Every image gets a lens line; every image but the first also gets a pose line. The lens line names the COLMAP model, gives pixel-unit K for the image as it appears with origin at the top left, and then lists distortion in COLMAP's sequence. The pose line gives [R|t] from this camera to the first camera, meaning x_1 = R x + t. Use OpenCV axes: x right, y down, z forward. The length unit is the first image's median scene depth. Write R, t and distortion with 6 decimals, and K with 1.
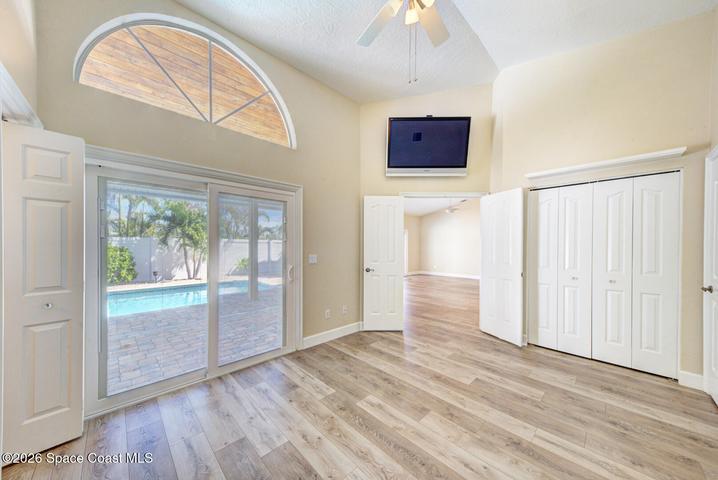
lens RADIAL K [[246.7, 0, 357.2], [0, 246.7, 243.8], [0, 0, 1]] dist [0.024373, -0.004288]
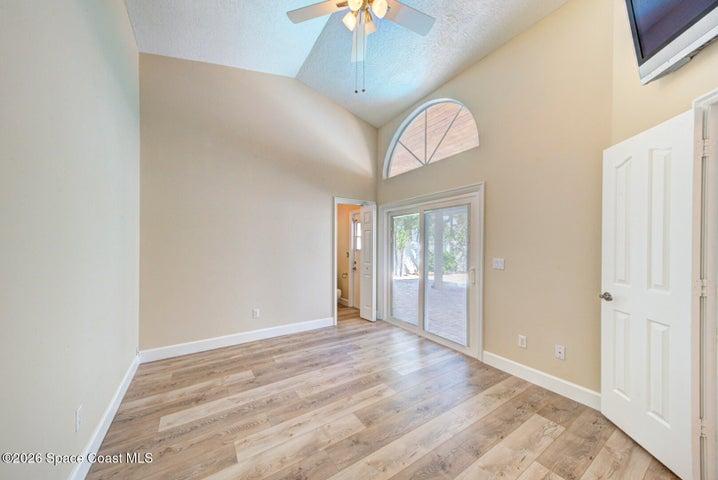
lens RADIAL K [[246.7, 0, 358.0], [0, 246.7, 244.0], [0, 0, 1]] dist [0.024373, -0.004288]
pose [[-0.184581, -0.015861, -0.982689, 0.841929], [-0.000043, 0.999870, -0.016131, 0.010929], [0.982817, -0.002935, -0.184558, 0.797482]]
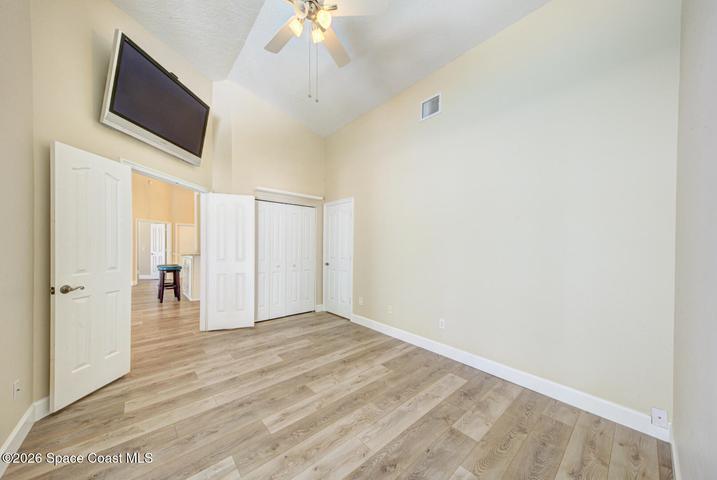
lens RADIAL K [[246.4, 0, 359.9], [0, 246.4, 243.5], [0, 0, 1]] dist [0.024373, -0.004288]
pose [[0.039074, 0.006373, 0.999216, -0.604564], [-0.016946, 0.999840, -0.005714, 0.004782], [-0.999093, -0.016709, 0.039175, 0.496580]]
